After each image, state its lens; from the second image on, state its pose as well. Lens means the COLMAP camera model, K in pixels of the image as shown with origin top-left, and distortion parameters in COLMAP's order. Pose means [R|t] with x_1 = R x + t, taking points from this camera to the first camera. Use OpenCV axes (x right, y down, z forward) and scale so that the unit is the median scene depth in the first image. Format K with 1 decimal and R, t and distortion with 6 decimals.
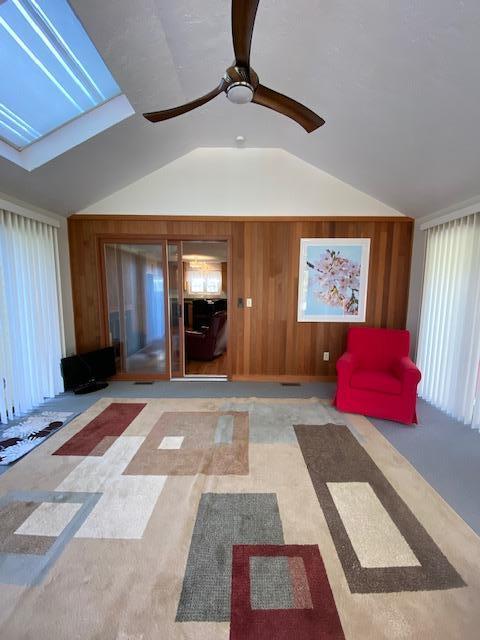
lens RADIAL K [[262.9, 0, 240.0], [0, 262.9, 320.0], [0, 0, 1]] dist [0.000123, -0.000190]
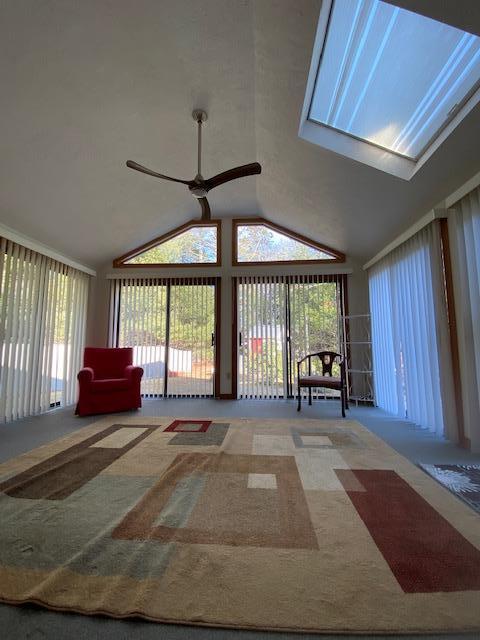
lens RADIAL K [[262.9, 0, 240.0], [0, 262.9, 320.0], [0, 0, 1]] dist [0.000123, -0.000190]
pose [[-0.998332, 0.007119, 0.057287, -0.264214], [0.008168, 0.999803, 0.018100, -0.001614], [-0.057147, 0.018537, -0.998194, 1.873992]]
